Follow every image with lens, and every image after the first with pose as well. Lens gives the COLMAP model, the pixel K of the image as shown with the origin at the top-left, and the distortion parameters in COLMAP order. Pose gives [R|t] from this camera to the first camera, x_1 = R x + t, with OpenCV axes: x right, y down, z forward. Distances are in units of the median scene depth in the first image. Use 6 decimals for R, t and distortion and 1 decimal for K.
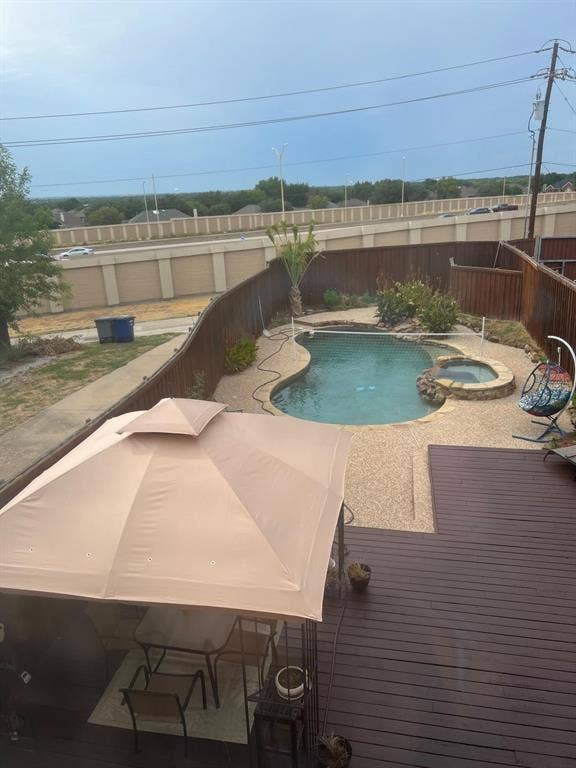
lens RADIAL K [[592.1, 0, 288.0], [0, 592.1, 384.0], [0, 0, 1]] dist [0.055707, -0.061613]
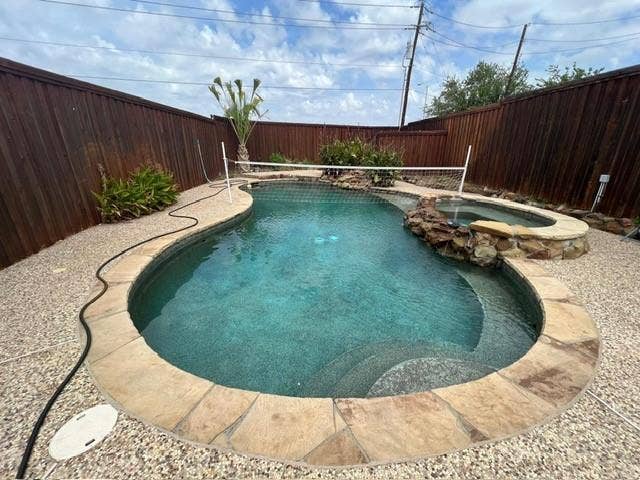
lens RADIAL K [[255.2, 0, 319.7], [0, 255.2, 240.6], [0, 0, 1]] dist [0.000371, -0.000061]
pose [[0.972729, -0.034185, 0.229410, 0.040753], [0.028032, 0.999156, 0.030030, -0.000557], [-0.230243, -0.022780, 0.972867, 0.572093]]
